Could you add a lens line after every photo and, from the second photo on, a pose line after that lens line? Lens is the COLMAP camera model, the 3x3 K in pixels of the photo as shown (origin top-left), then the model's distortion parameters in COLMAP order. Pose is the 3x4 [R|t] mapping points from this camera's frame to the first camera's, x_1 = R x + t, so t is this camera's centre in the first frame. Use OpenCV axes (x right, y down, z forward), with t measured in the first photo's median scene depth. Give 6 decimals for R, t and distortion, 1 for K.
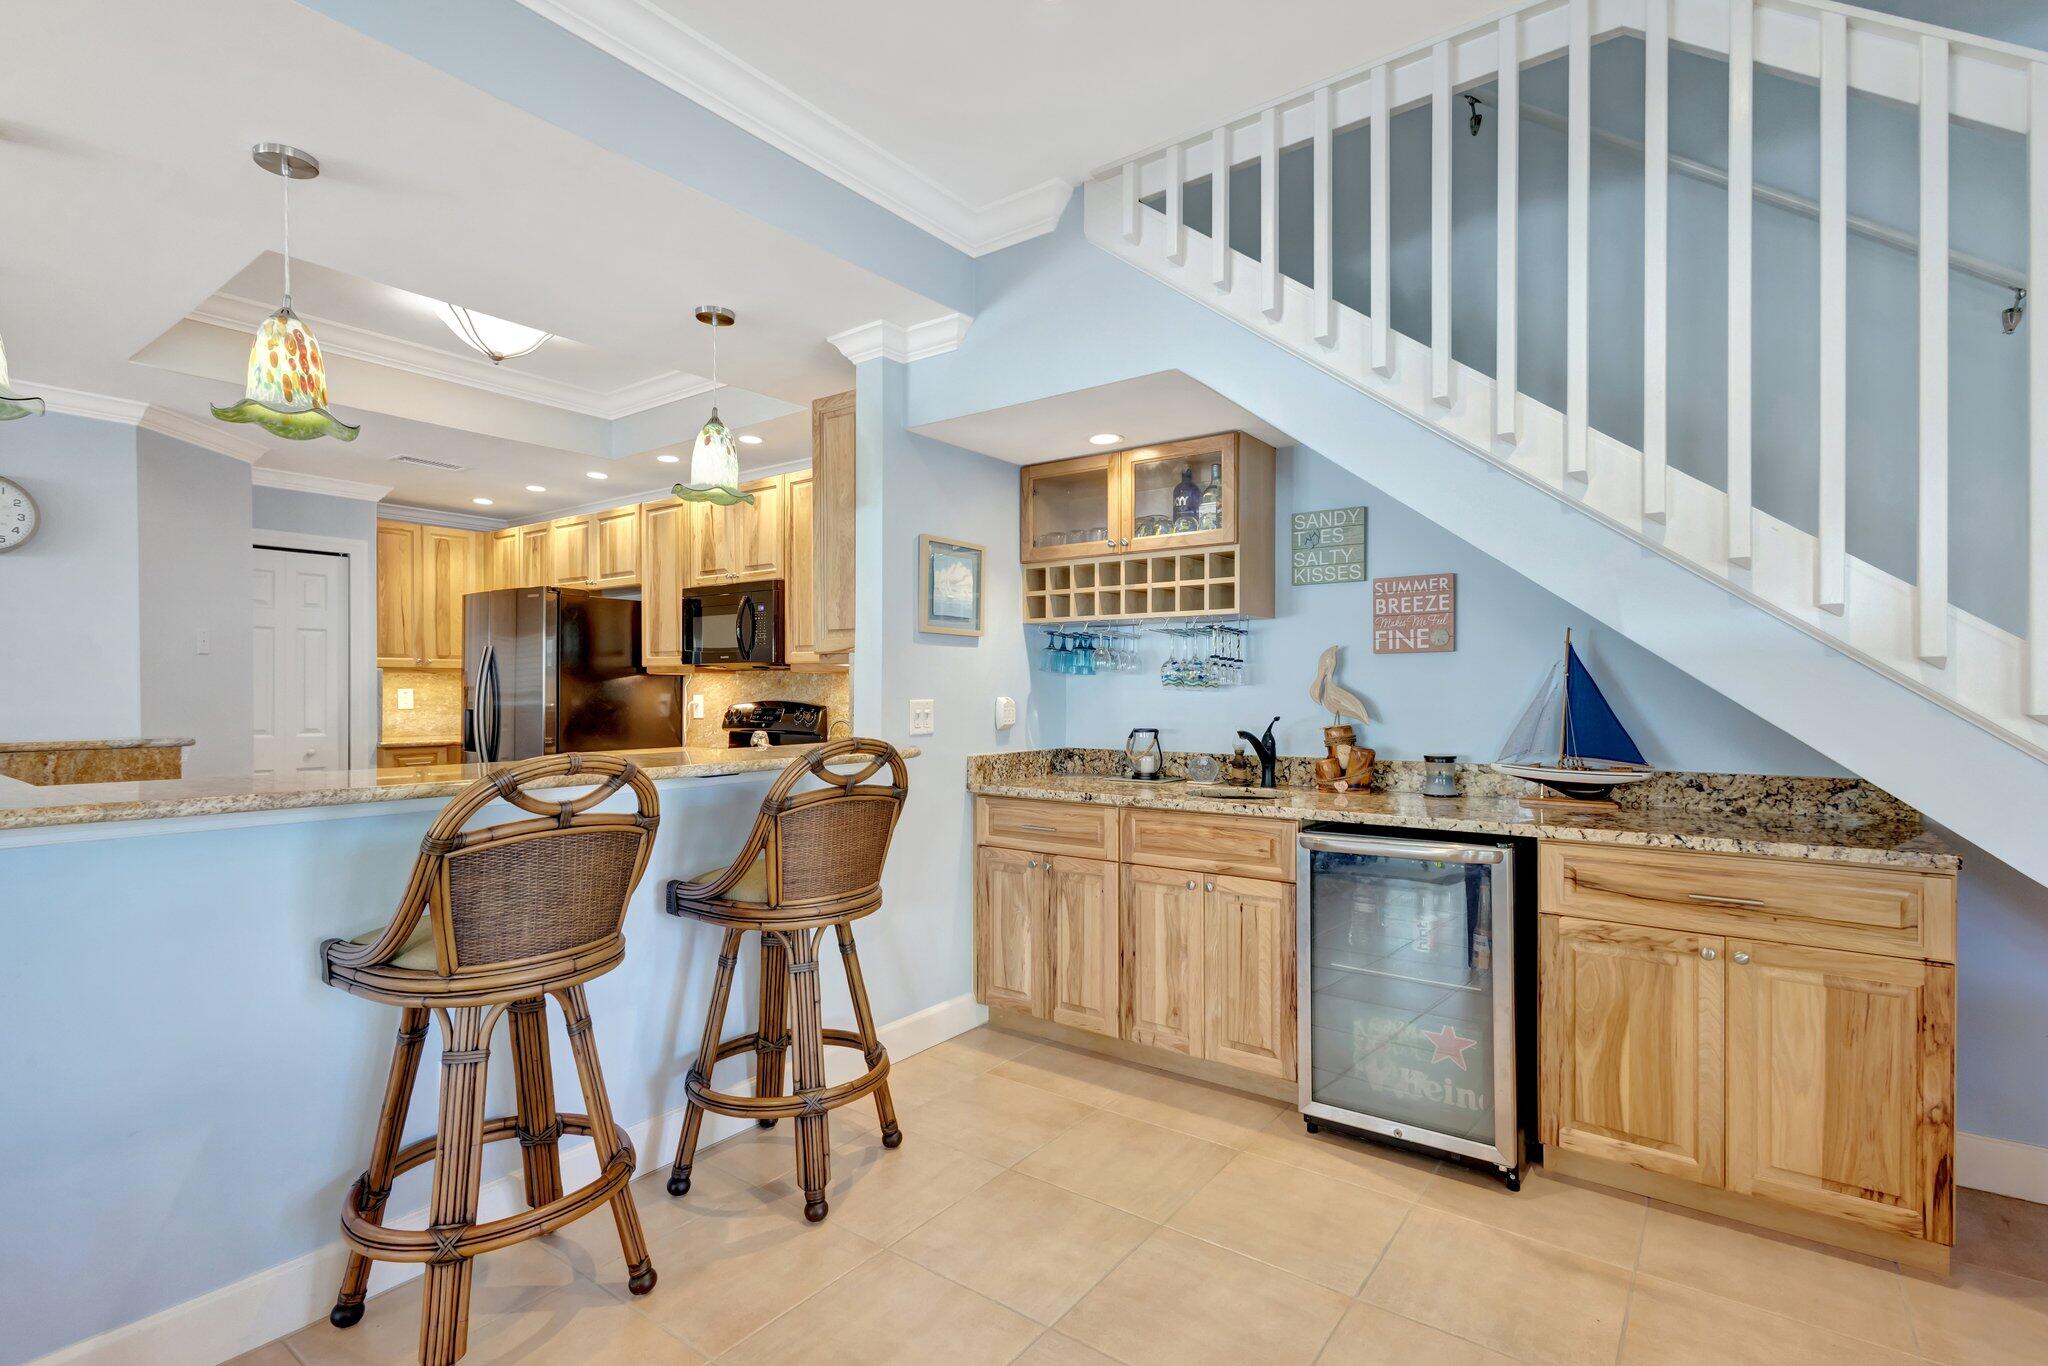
lens RADIAL K [[945.4, 0, 1024.0], [0, 945.4, 683.0], [0, 0, 1]] dist [0.001297, 0.000025]
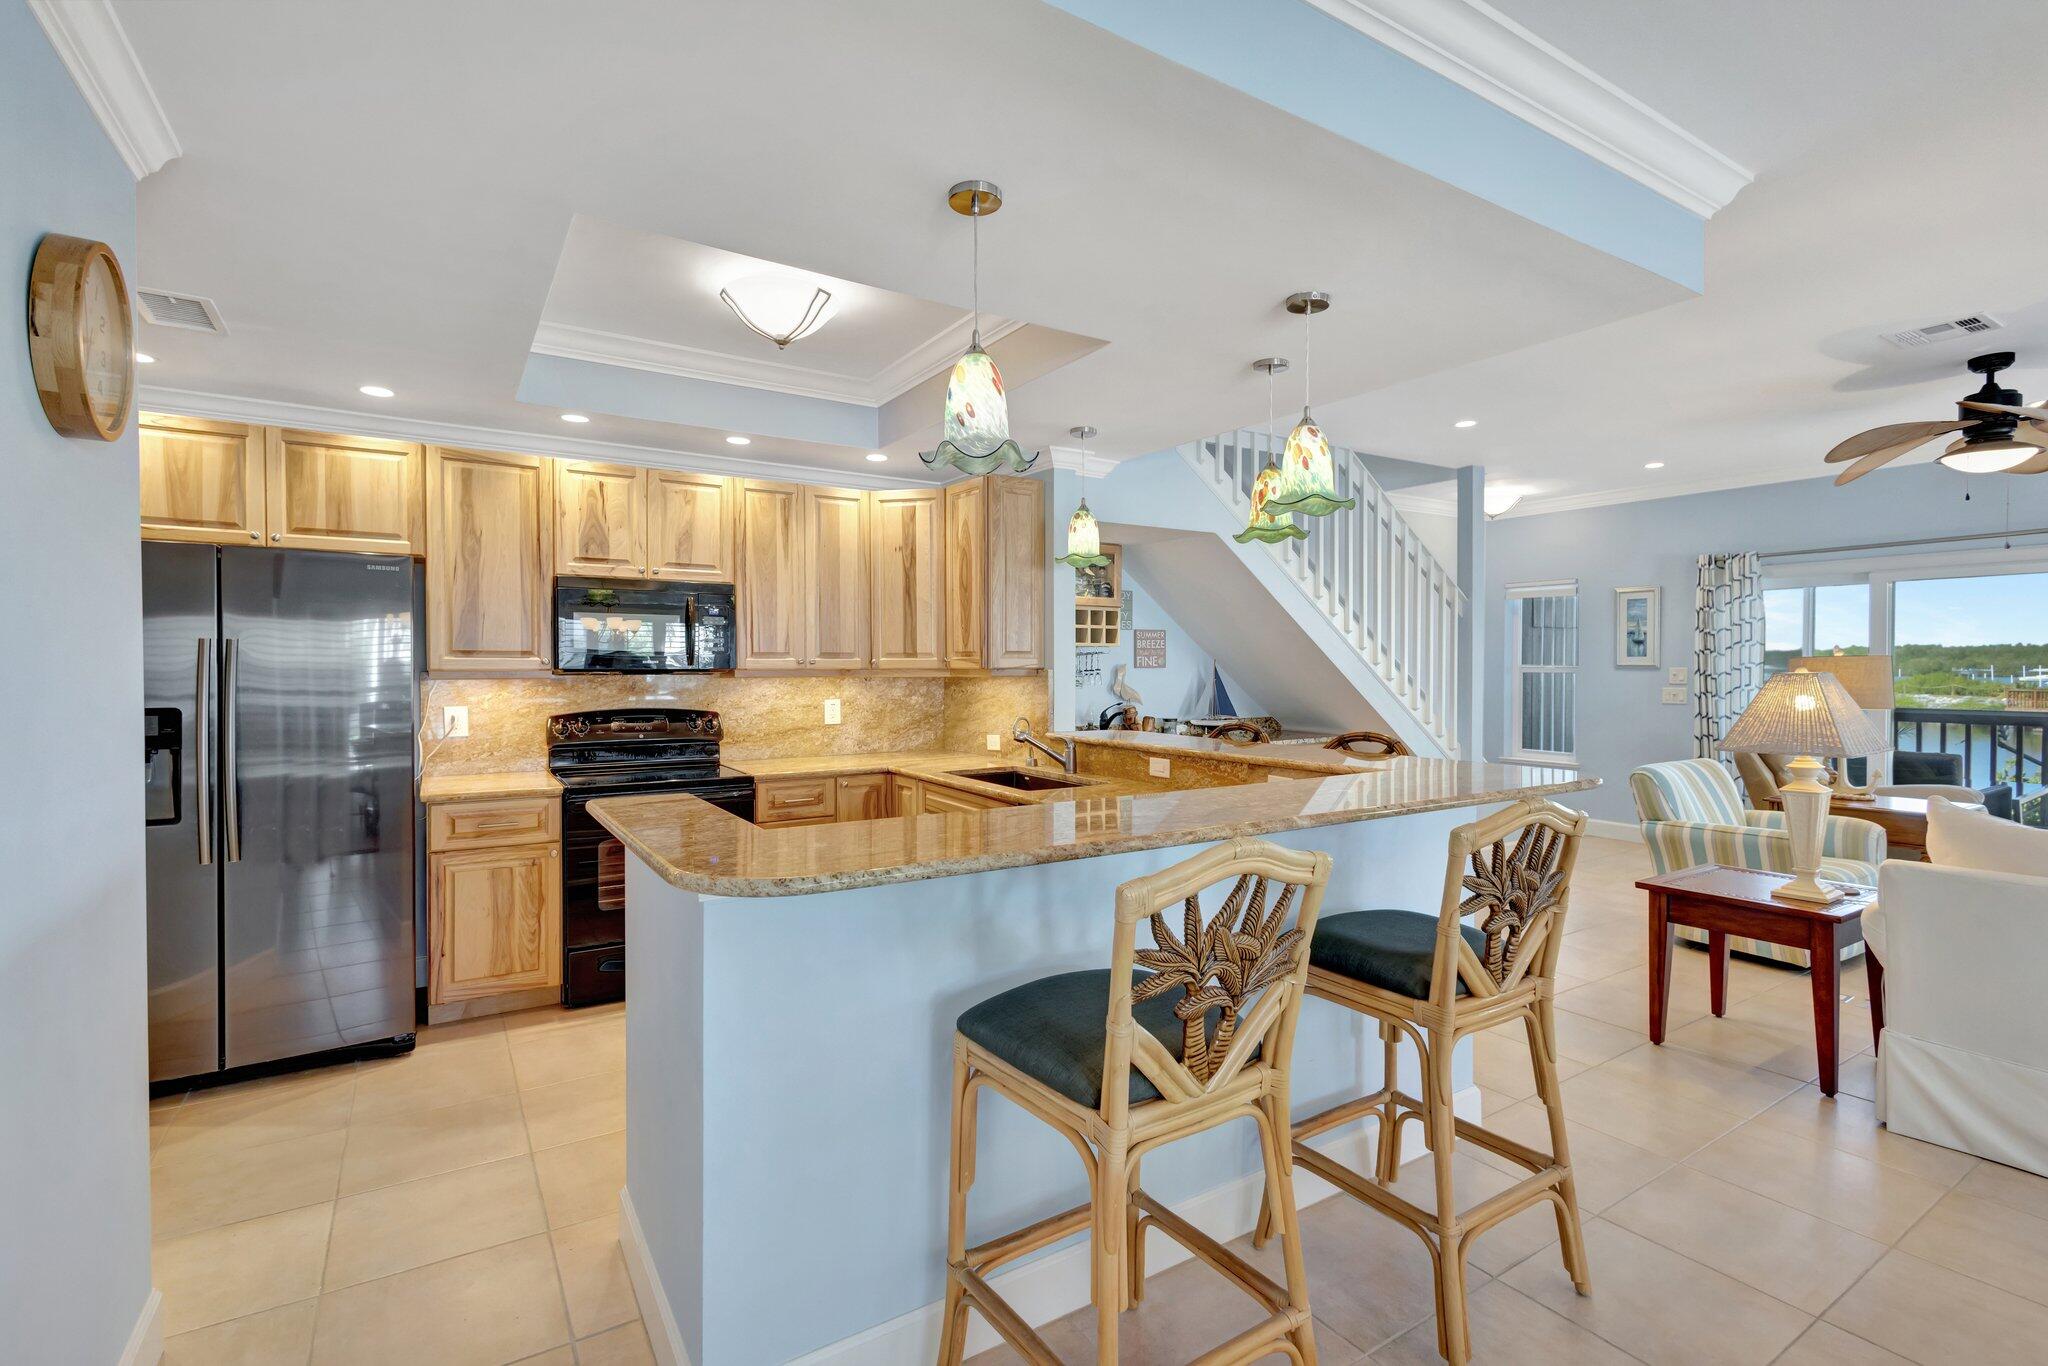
lens RADIAL K [[945.4, 0, 1024.0], [0, 945.4, 683.0], [0, 0, 1]] dist [0.001297, 0.000025]
pose [[0.353375, -0.016002, 0.935345, -1.061115], [0.000941, 0.999859, 0.016751, -0.022260], [-0.935481, -0.005039, 0.353340, 0.365277]]
